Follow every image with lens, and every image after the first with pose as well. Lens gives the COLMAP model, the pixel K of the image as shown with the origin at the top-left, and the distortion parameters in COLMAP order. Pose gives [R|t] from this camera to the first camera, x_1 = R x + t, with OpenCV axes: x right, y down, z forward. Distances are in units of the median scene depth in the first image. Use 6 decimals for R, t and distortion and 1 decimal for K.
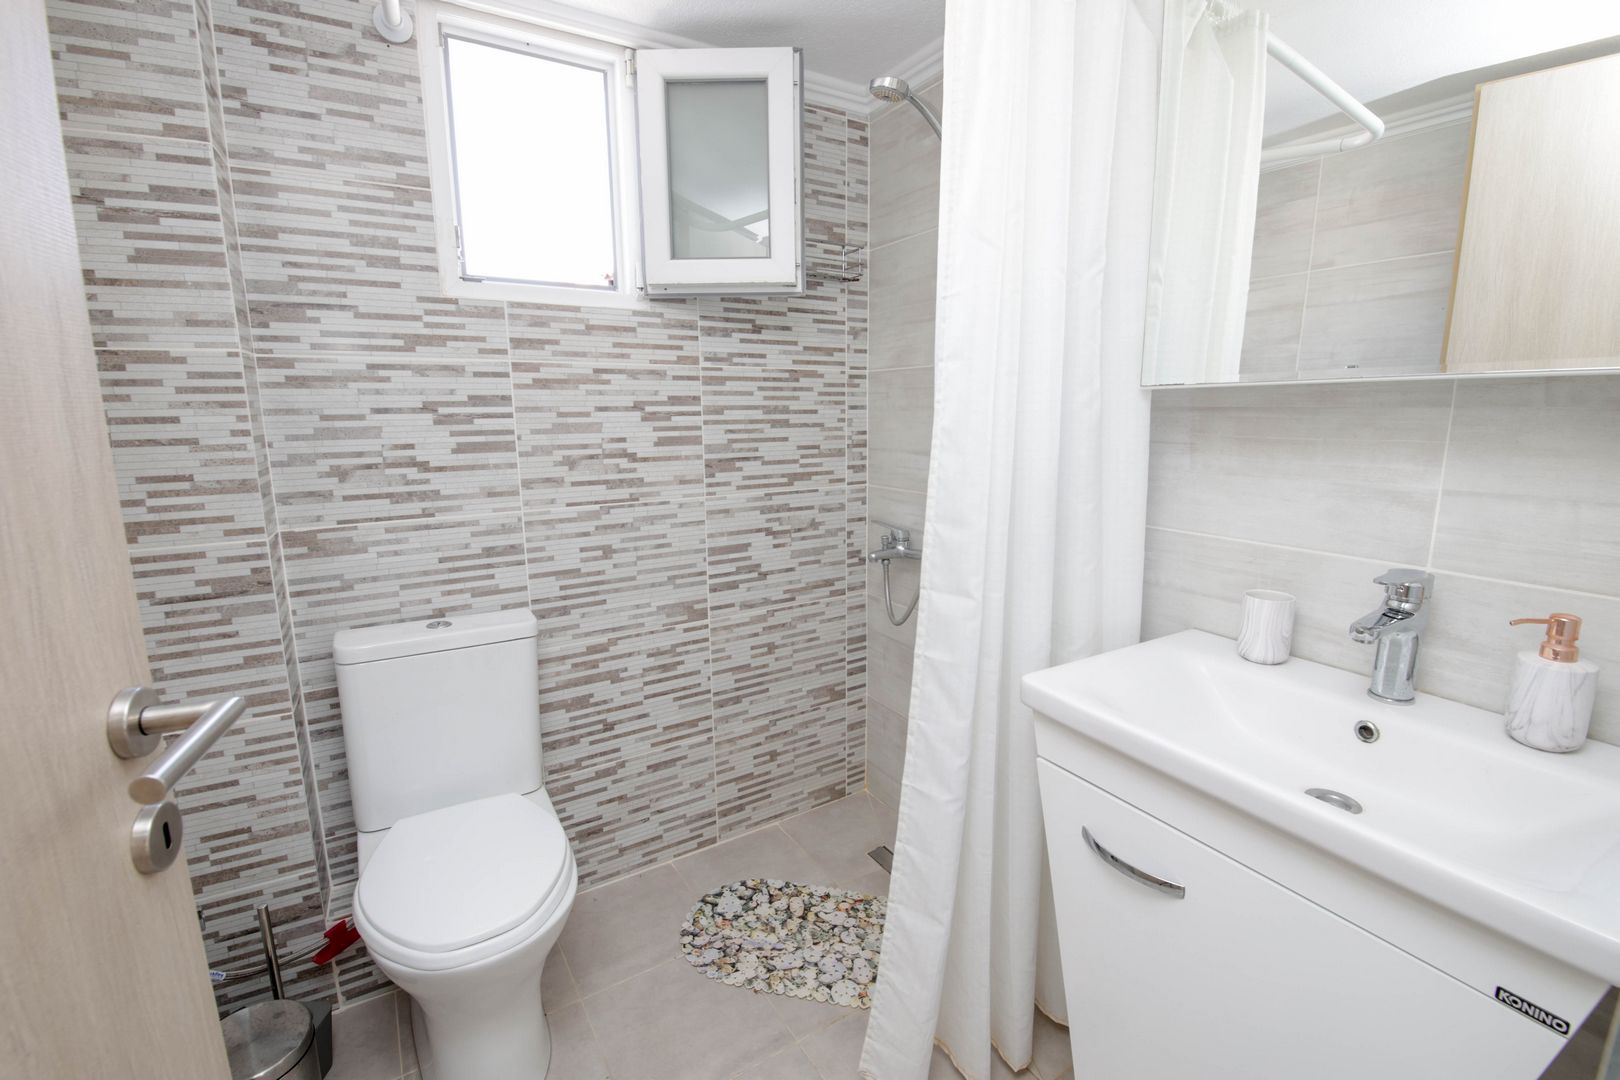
lens RADIAL K [[711.1, 0, 804.3], [0, 711.1, 541.8], [0, 0, 1]] dist [-0.006190, -0.008961]
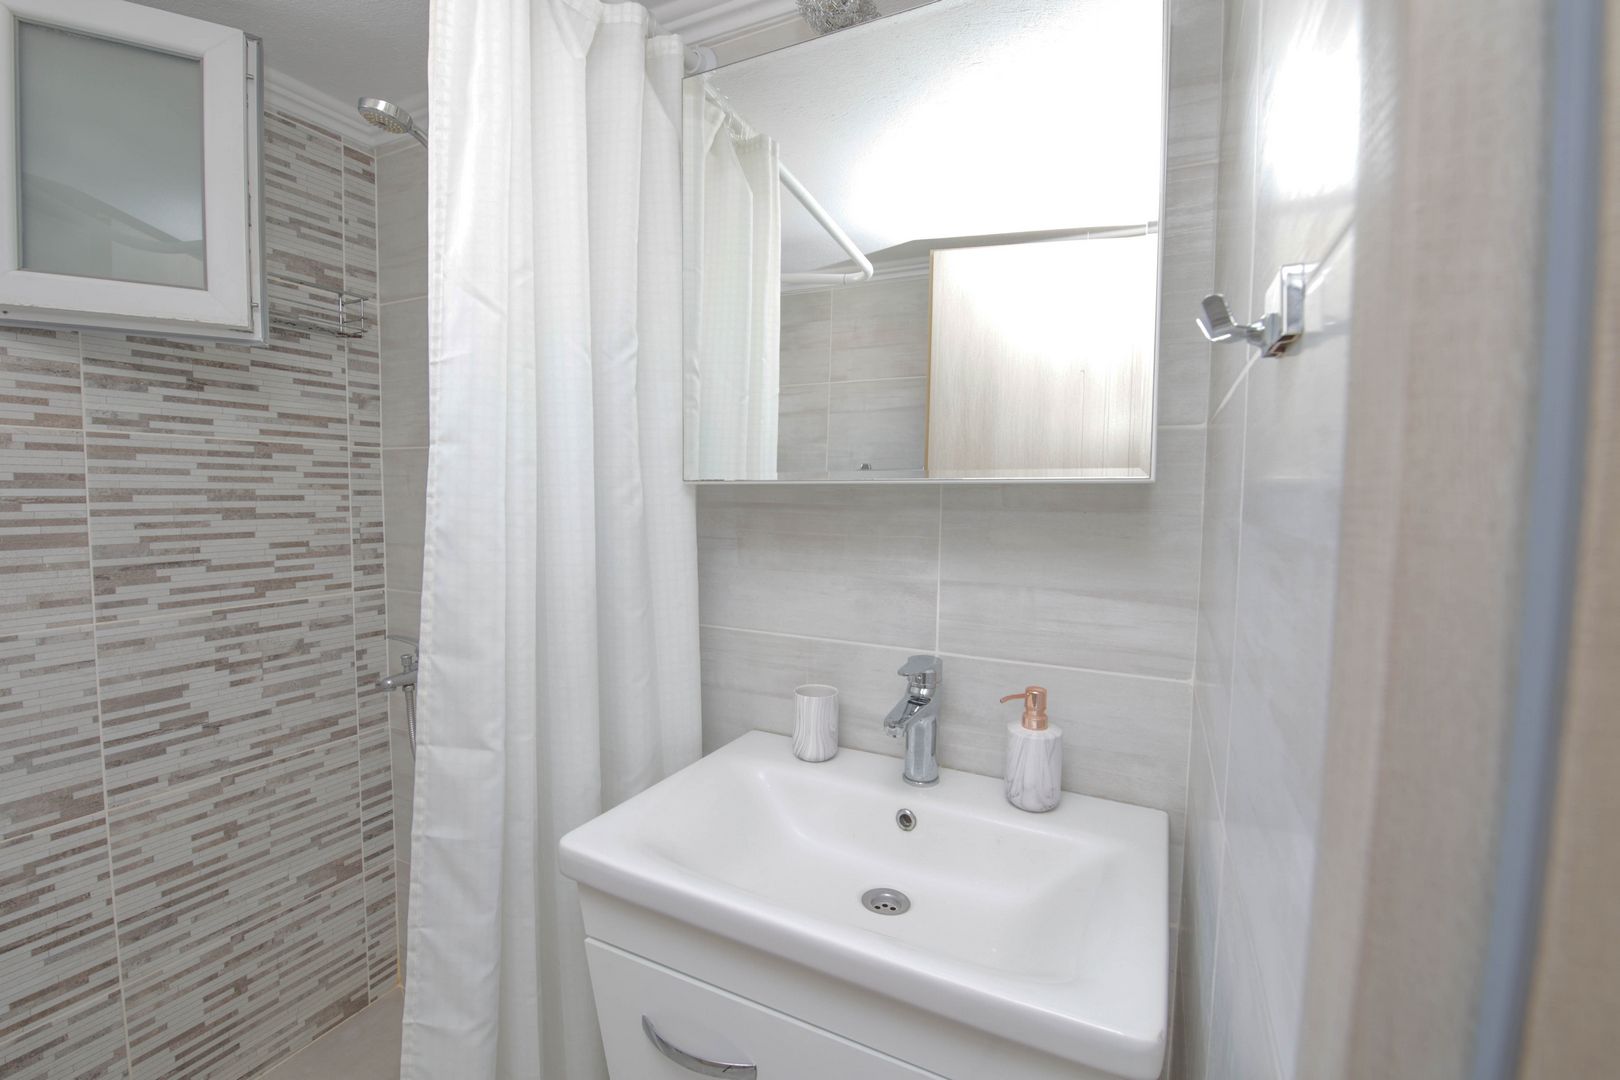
lens RADIAL K [[711.1, 0, 807.1], [0, 711.1, 543.4], [0, 0, 1]] dist [-0.006190, -0.008961]
pose [[0.845122, -0.019104, 0.534232, 0.076438], [0.077531, 0.993175, -0.087133, -0.030117], [-0.528921, 0.115057, 0.840835, 0.093514]]
